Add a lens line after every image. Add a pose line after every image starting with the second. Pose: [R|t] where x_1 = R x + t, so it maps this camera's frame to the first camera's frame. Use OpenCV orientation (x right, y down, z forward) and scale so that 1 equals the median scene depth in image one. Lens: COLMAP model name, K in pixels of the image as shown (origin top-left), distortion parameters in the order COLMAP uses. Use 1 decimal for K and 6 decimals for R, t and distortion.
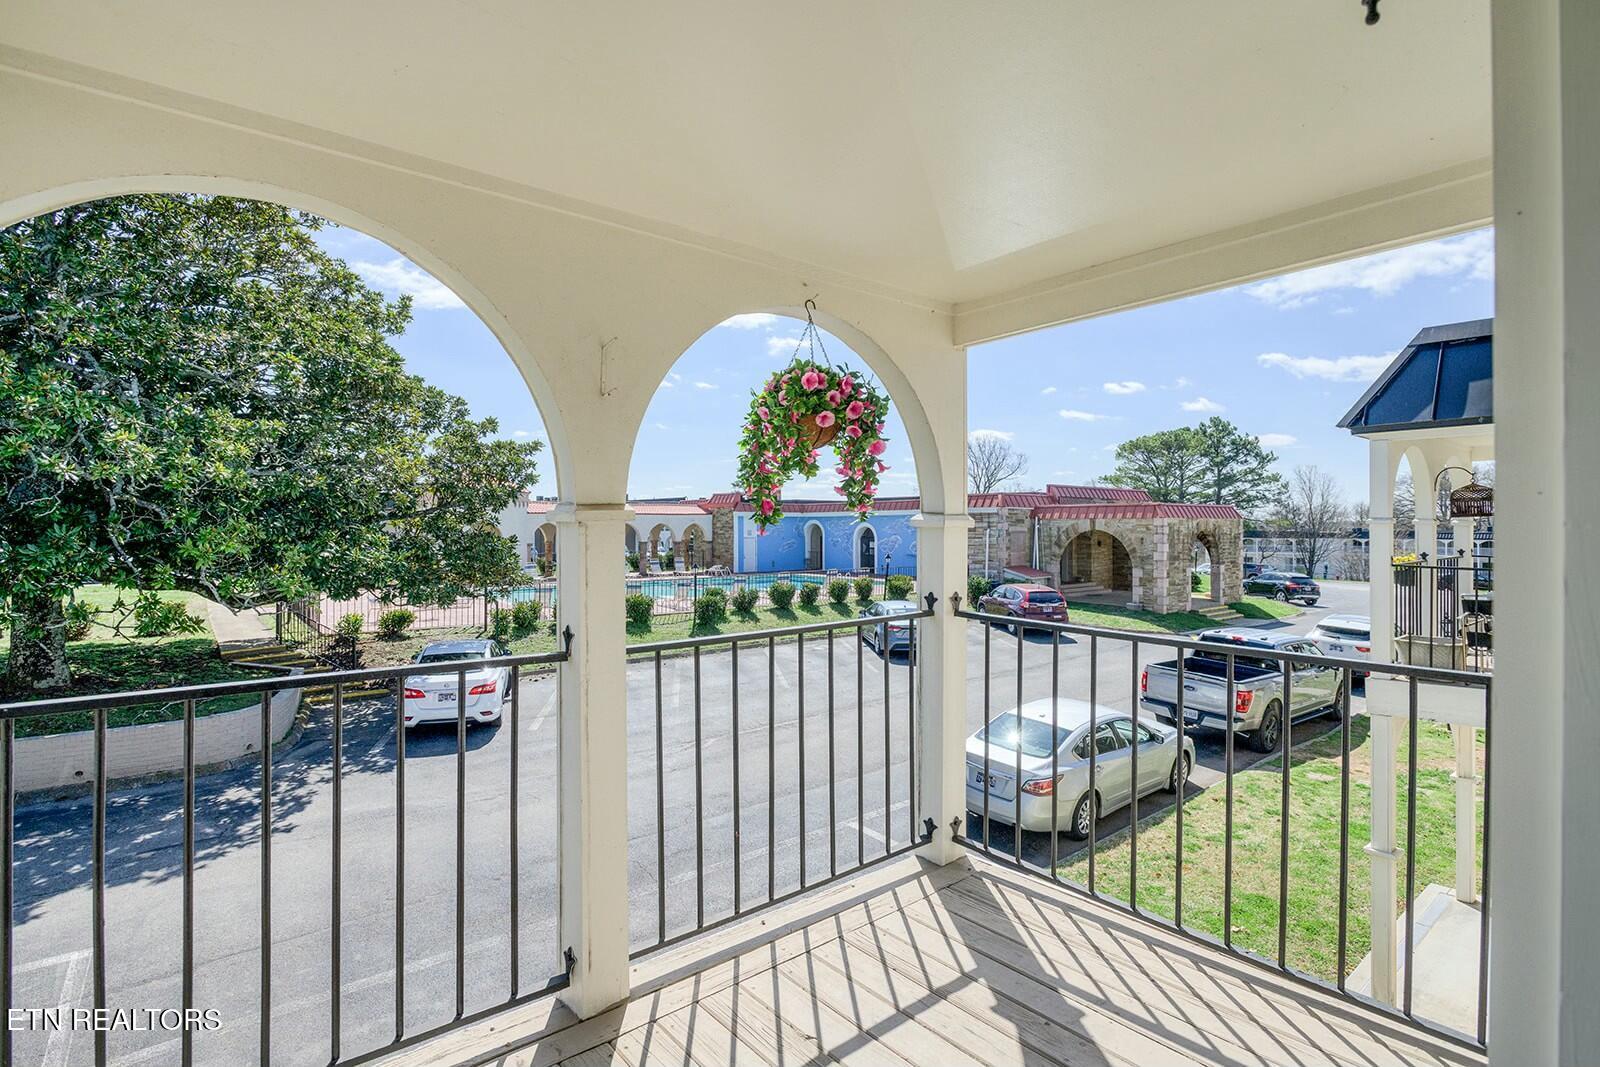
lens RADIAL K [[804.6, 0, 798.1], [0, 804.6, 506.0], [0, 0, 1]] dist [-0.023755, -0.000500]
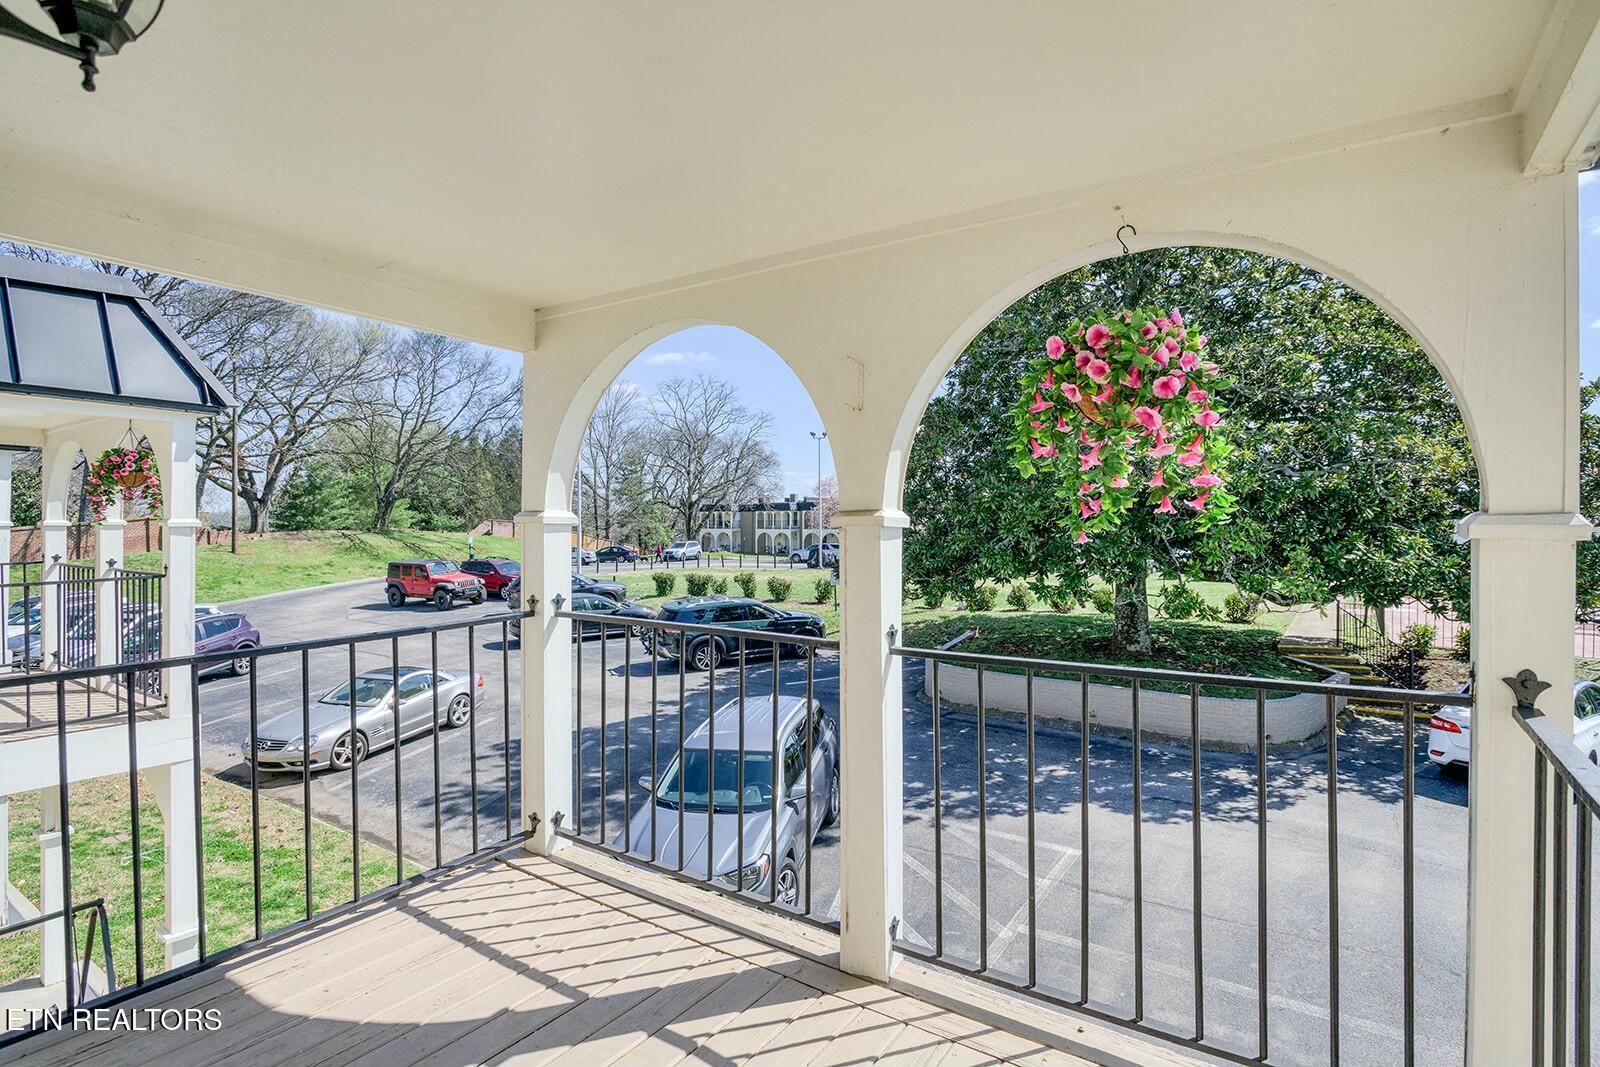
lens RADIAL K [[818.5, 0, 831.4], [0, 818.5, 527.0], [0, 0, 1]] dist [-0.000586, 0.000304]
pose [[0.287241, 0.008697, -0.957819, 0.195821], [0.017098, 0.999753, 0.014205, 0.001321], [0.957706, -0.020457, 0.287021, 0.158745]]
